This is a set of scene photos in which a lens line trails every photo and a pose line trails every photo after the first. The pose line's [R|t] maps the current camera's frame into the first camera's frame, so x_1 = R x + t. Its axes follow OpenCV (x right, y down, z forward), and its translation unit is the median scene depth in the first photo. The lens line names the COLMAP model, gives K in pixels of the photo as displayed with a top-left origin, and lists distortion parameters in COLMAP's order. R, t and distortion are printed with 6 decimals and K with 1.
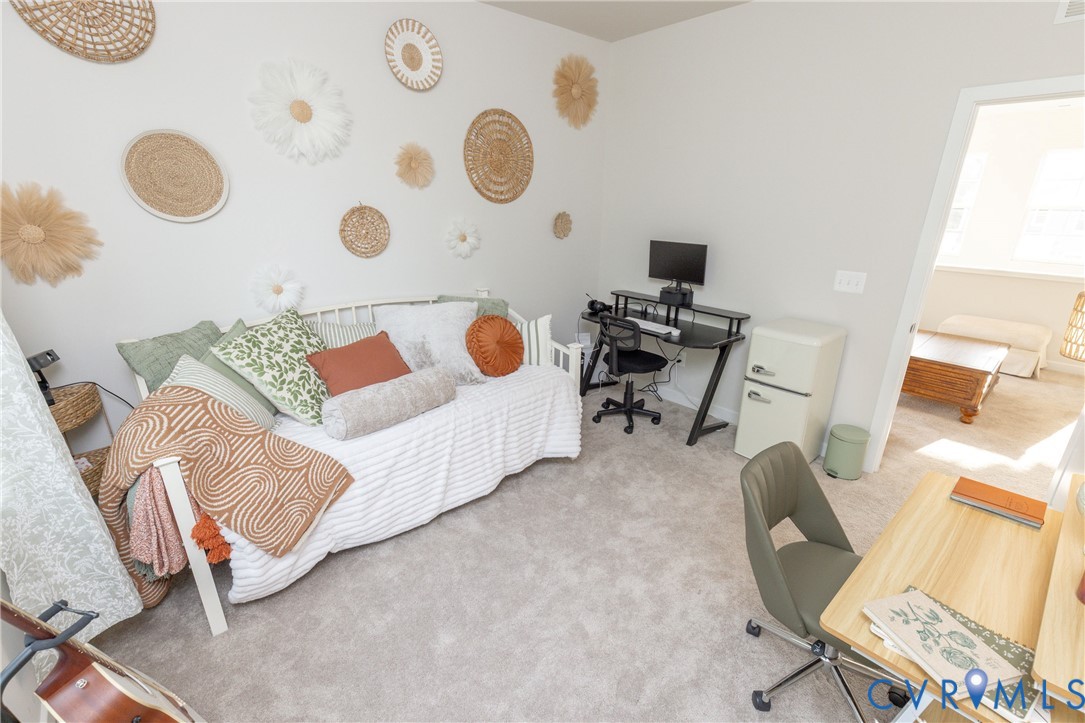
lens RADIAL K [[483.1, 0, 540.2], [0, 483.1, 368.6], [0, 0, 1]] dist [0.007000, -0.001932]
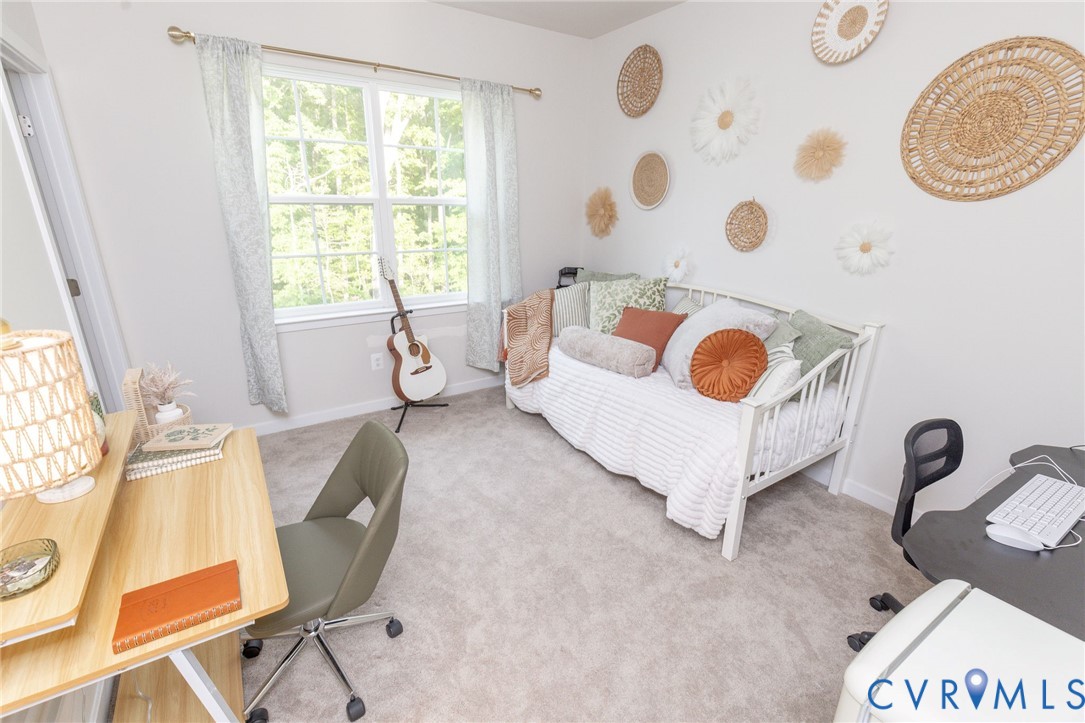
lens RADIAL K [[483.1, 0, 537.1], [0, 483.1, 362.0], [0, 0, 1]] dist [0.007000, -0.001932]
pose [[-0.144959, 0.306204, -0.940865, 0.718560], [-0.350868, 0.873204, 0.338241, -0.213419], [0.925137, 0.379150, -0.019141, 0.687260]]
